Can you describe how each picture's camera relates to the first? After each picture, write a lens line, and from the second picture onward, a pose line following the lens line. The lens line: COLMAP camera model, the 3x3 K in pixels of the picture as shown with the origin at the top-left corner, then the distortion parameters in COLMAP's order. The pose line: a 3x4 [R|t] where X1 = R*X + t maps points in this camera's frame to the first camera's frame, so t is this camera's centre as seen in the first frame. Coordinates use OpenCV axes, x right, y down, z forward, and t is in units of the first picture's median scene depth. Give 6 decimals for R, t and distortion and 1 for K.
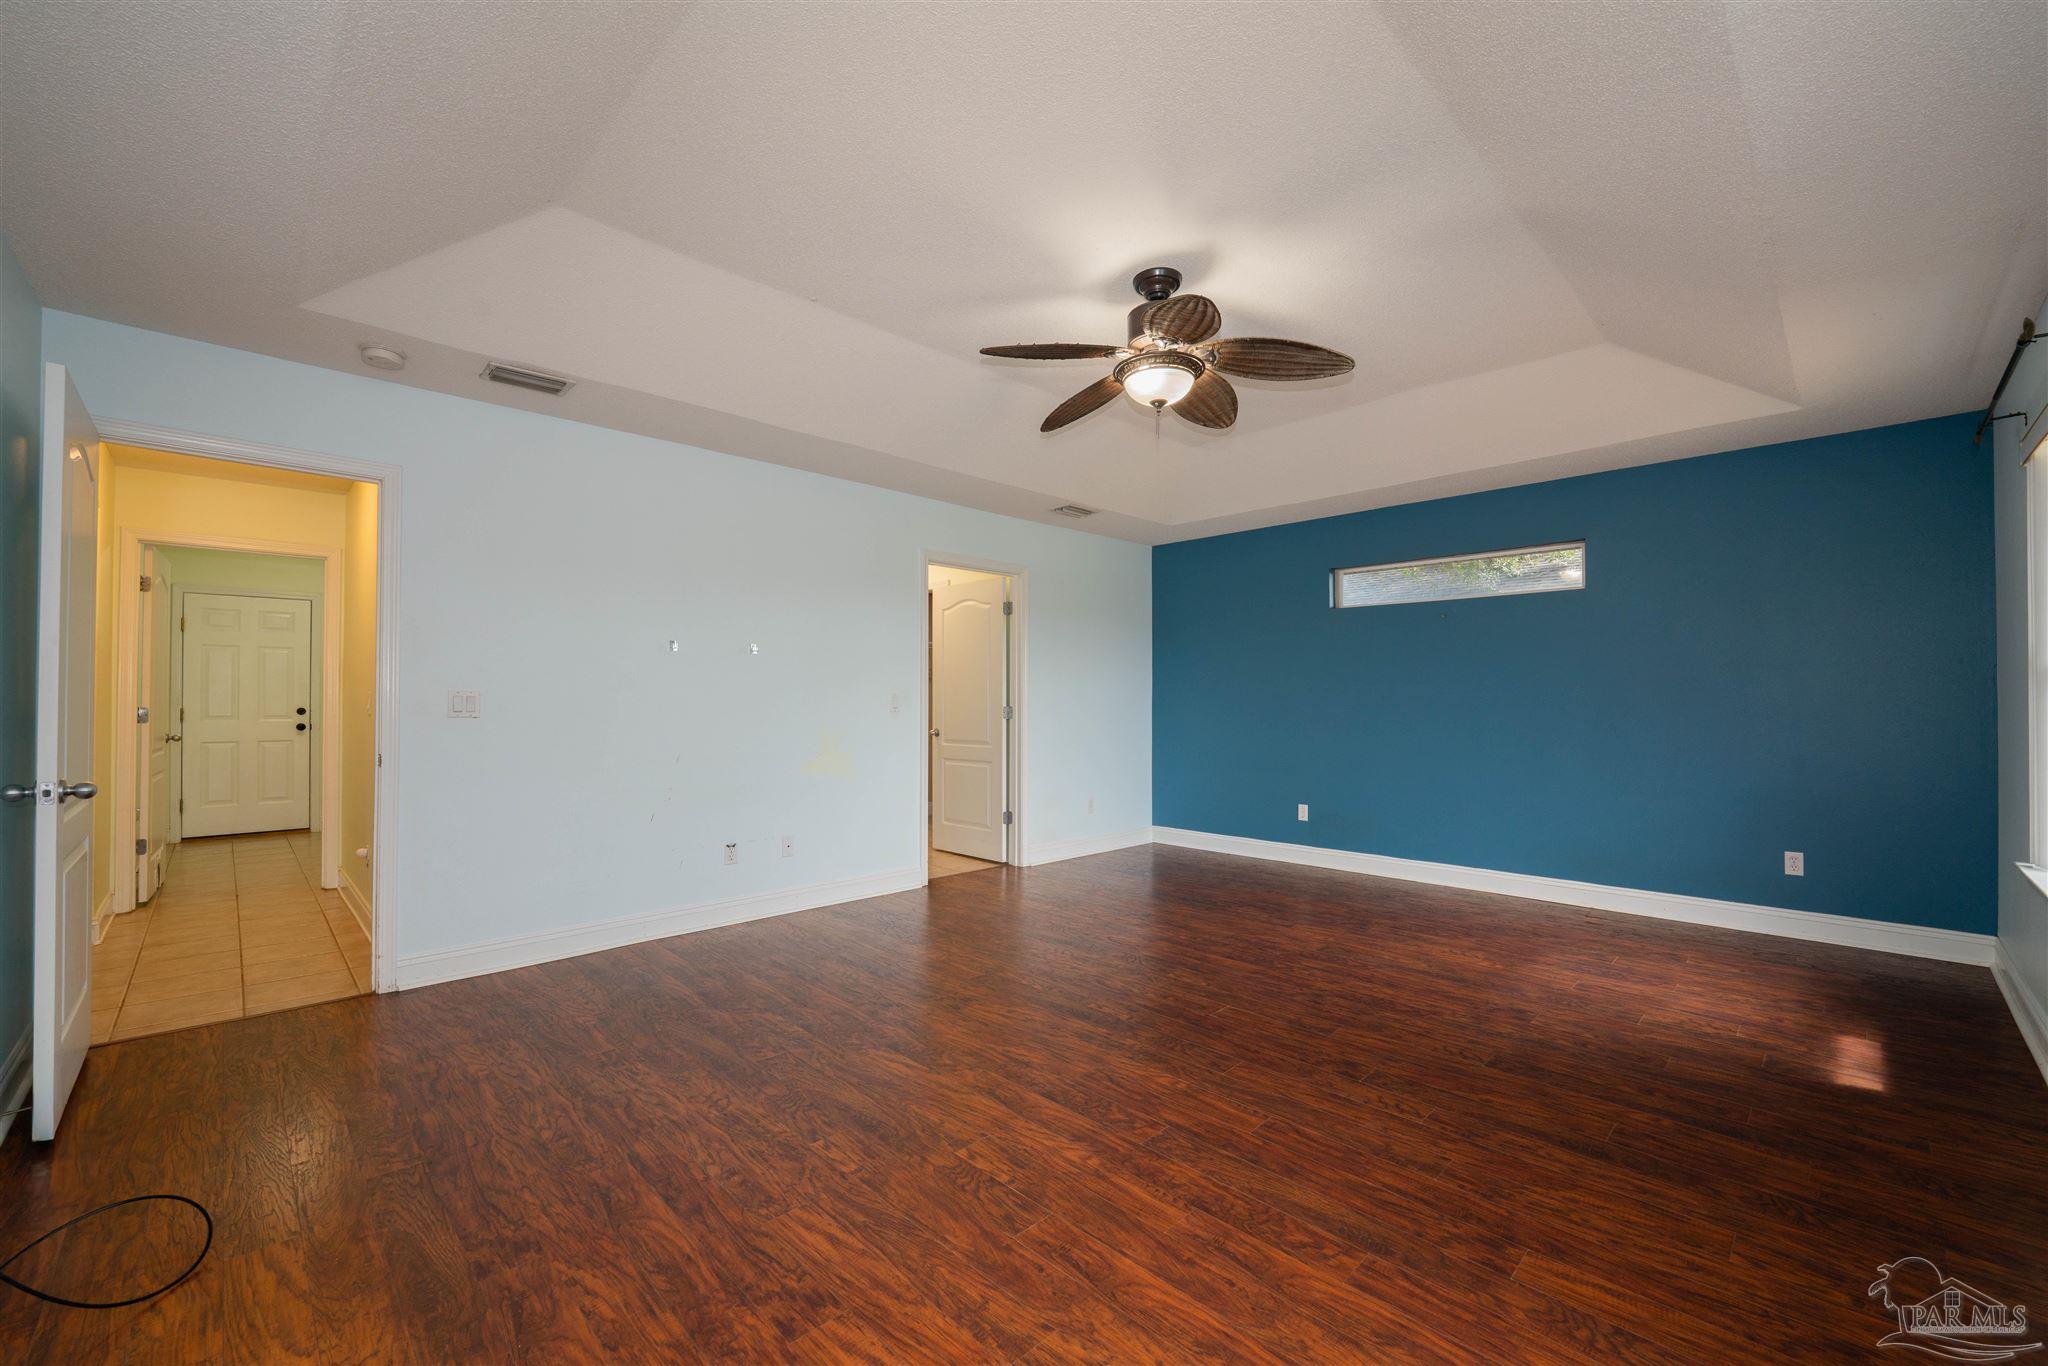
lens RADIAL K [[835.4, 0, 1012.7], [0, 835.4, 681.4], [0, 0, 1]] dist [-0.011427, -0.000753]
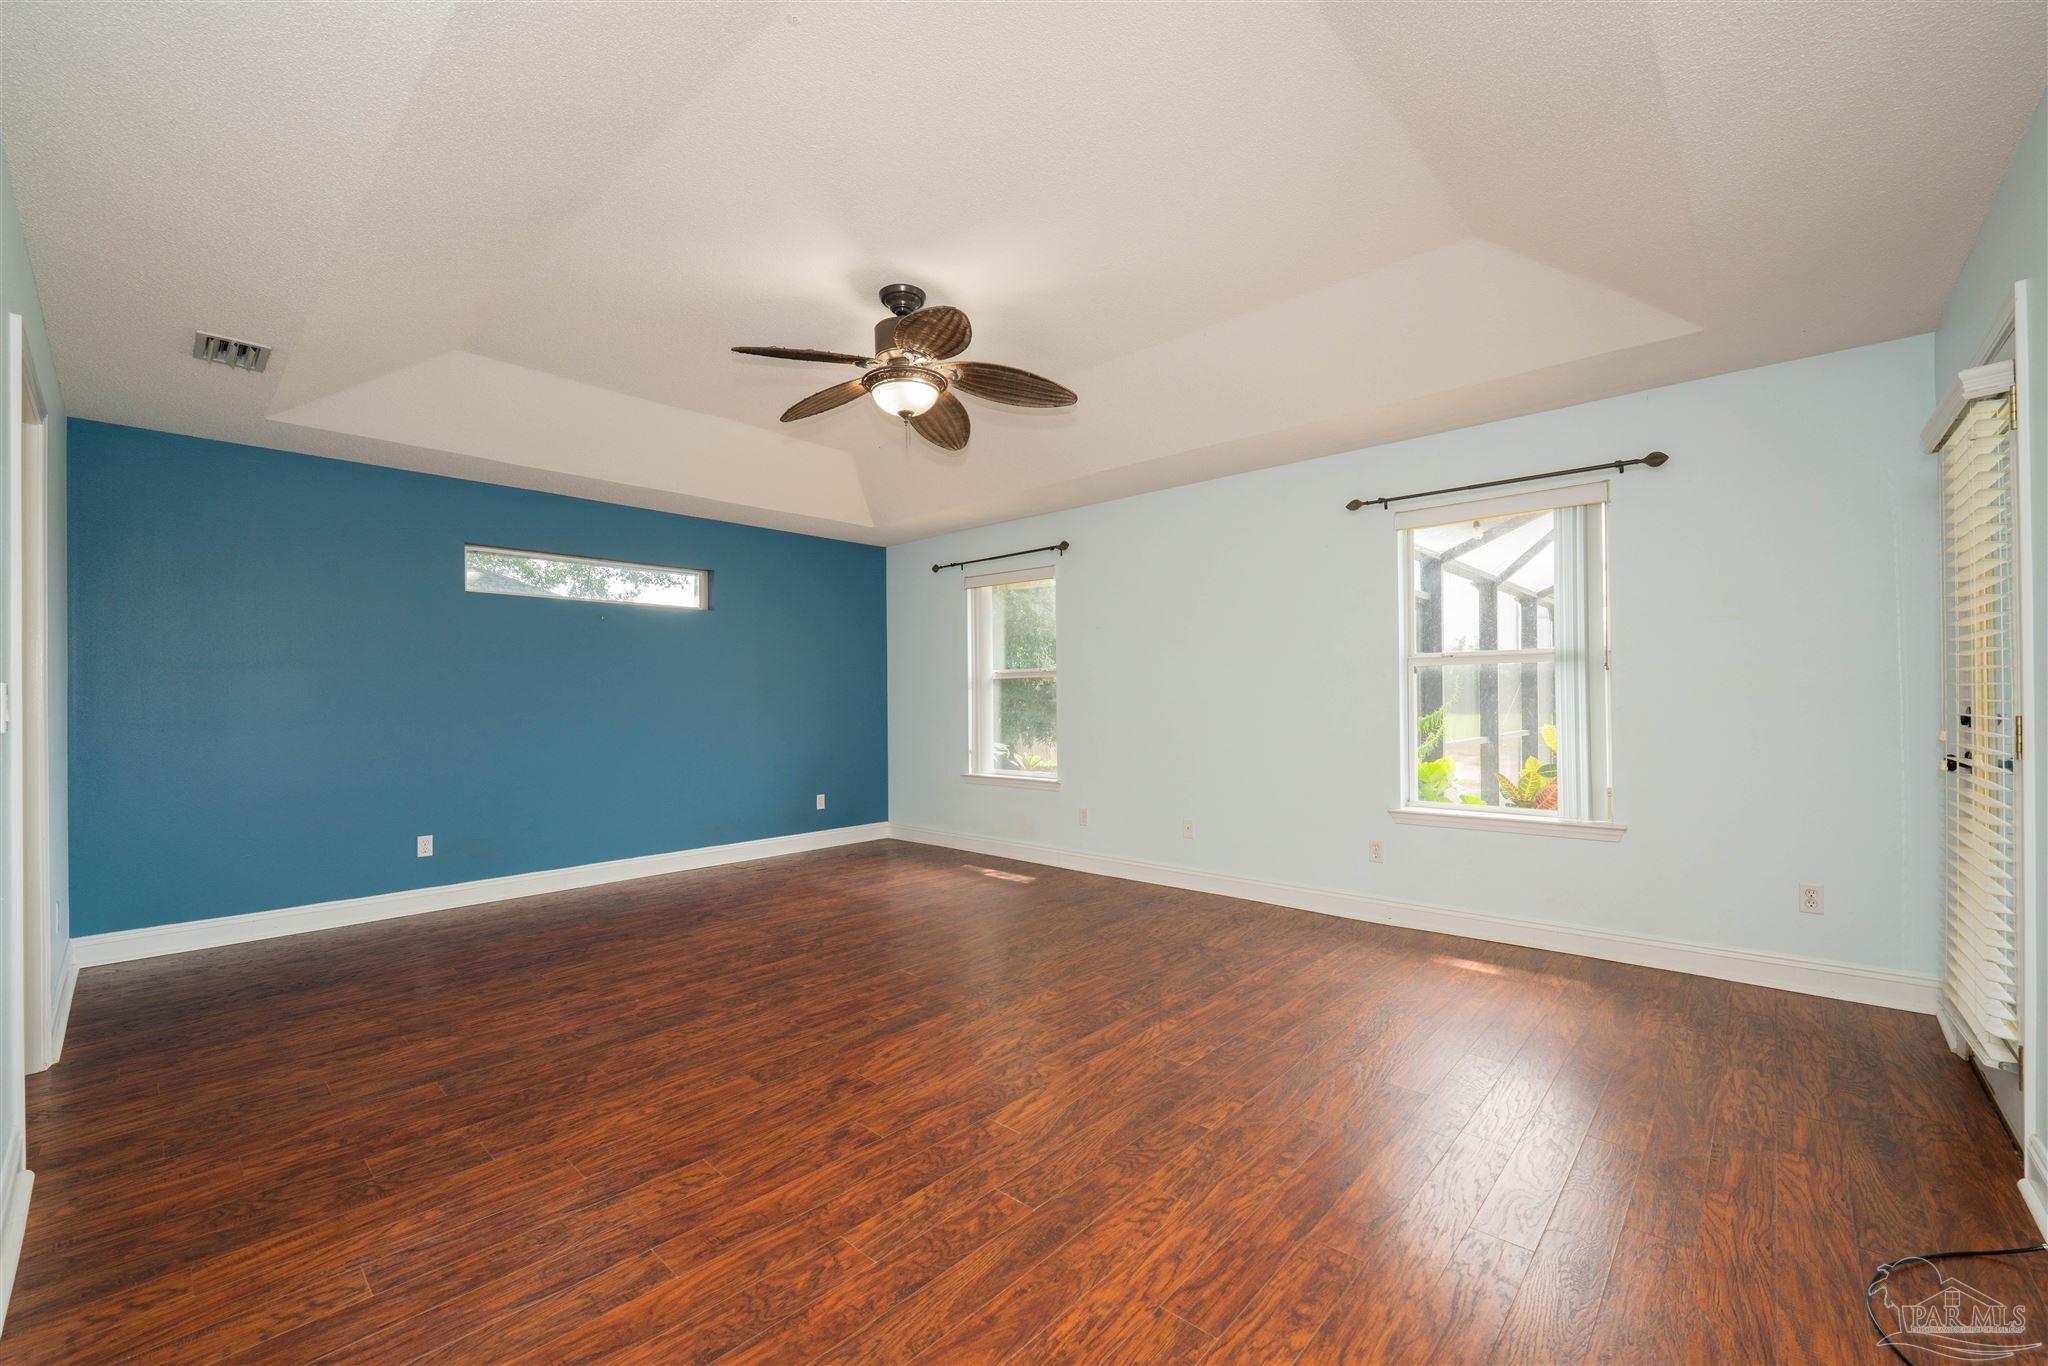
lens RADIAL K [[835.4, 0, 1016.1], [0, 835.4, 704.6], [0, 0, 1]] dist [-0.011427, -0.000753]
pose [[-0.073656, -0.007155, 0.997258, -0.874437], [-0.014270, 0.999879, 0.006120, 0.019890], [-0.997182, -0.013780, -0.073749, 0.926965]]
